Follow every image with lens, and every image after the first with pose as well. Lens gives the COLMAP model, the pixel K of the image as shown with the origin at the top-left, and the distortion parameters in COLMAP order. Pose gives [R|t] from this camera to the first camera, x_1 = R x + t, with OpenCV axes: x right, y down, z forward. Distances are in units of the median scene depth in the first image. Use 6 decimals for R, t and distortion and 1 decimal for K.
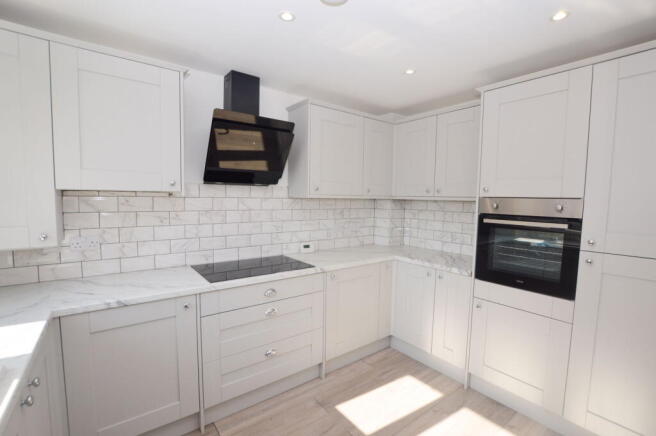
lens RADIAL K [[297.6, 0, 333.9], [0, 297.6, 221.1], [0, 0, 1]] dist [-0.021519, 0.000179]
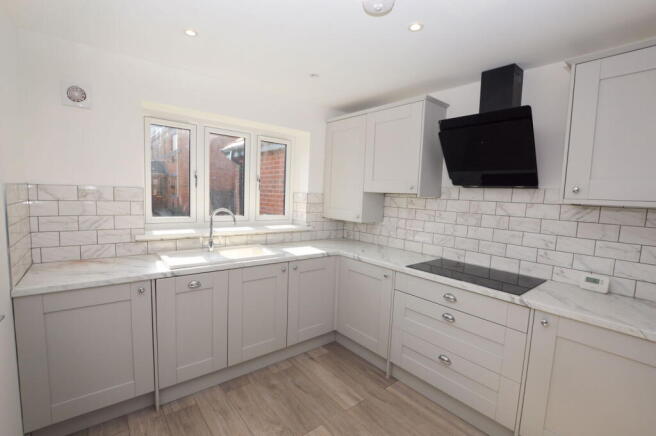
lens RADIAL K [[297.6, 0, 333.9], [0, 297.6, 221.1], [0, 0, 1]] dist [-0.021519, 0.000179]
pose [[0.044195, 0.076778, -0.996068, 0.628506], [-0.118154, 0.990446, 0.071102, -0.025783], [0.992011, 0.114547, 0.052844, 0.488507]]
